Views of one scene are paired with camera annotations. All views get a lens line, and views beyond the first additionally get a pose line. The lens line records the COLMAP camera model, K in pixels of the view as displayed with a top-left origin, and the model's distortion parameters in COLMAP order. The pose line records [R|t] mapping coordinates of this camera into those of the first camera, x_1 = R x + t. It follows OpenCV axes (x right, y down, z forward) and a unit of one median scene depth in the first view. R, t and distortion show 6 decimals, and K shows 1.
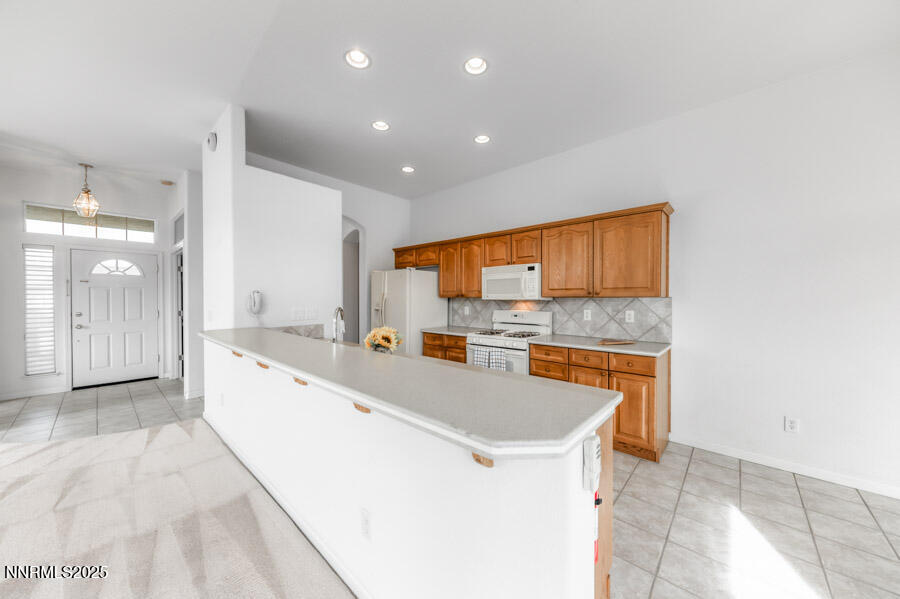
lens RADIAL K [[314.2, 0, 438.5], [0, 314.2, 300.4], [0, 0, 1]] dist [0.001589, -0.001084]
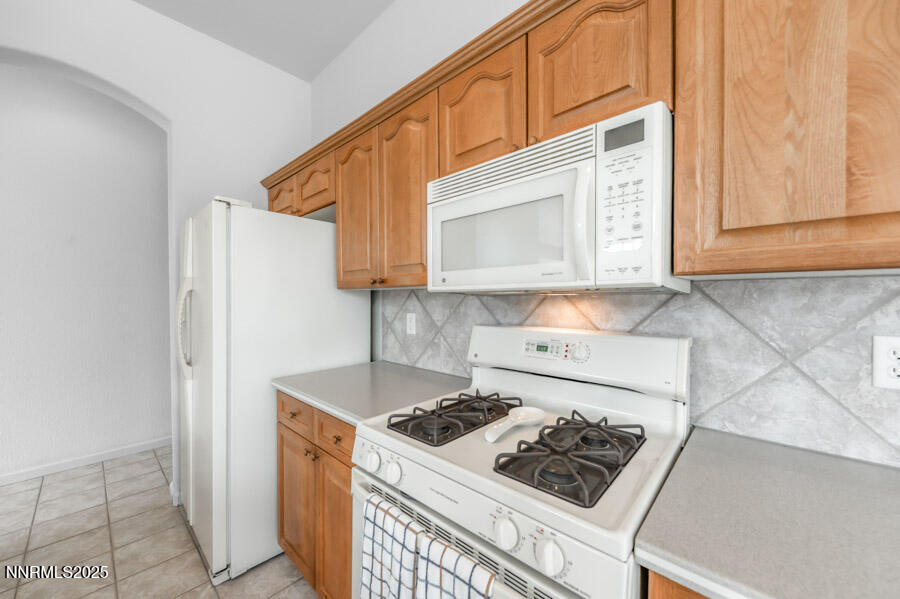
lens RADIAL K [[336.6, 0, 454.9], [0, 336.6, 303.7], [0, 0, 1]] dist [0.002642, -0.001050]
pose [[0.999826, 0.000498, 0.018651, 0.169563], [-0.000574, 0.999991, 0.004092, 0.007679], [-0.018649, -0.004102, 0.999818, 0.736643]]
